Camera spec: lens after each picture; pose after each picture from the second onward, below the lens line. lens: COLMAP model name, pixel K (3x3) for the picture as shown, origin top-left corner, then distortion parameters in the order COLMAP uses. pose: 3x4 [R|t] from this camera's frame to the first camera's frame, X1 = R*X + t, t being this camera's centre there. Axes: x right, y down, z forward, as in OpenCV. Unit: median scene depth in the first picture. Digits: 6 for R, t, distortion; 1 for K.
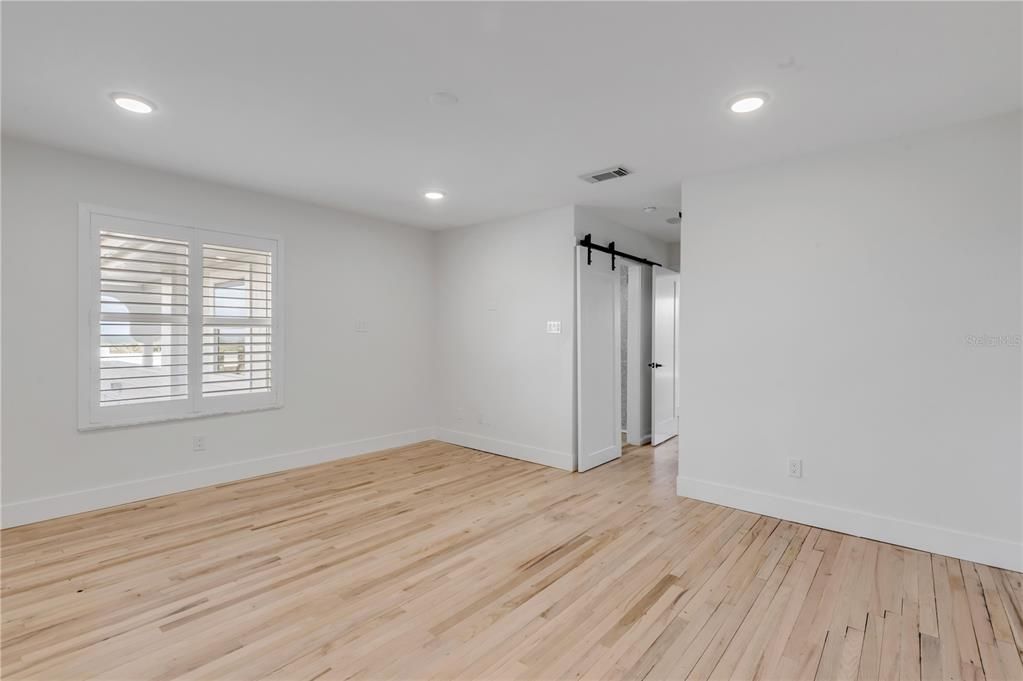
lens RADIAL K [[467.7, 0, 515.7], [0, 467.7, 339.3], [0, 0, 1]] dist [0.010846, -0.002858]
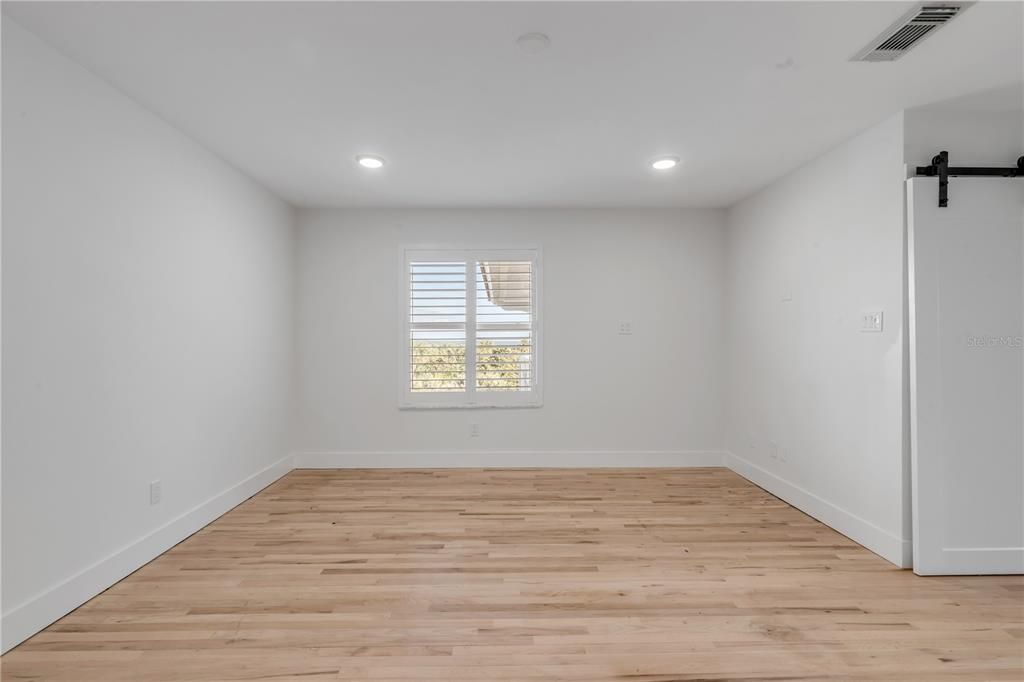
lens RADIAL K [[468.2, 0, 511.9], [0, 468.2, 341.3], [0, 0, 1]] dist [0.010846, -0.002858]
pose [[0.661350, -0.004616, -0.750063, 0.308184], [0.001555, 0.999987, -0.004782, 0.002981], [0.750075, 0.001997, 0.661349, 0.316514]]
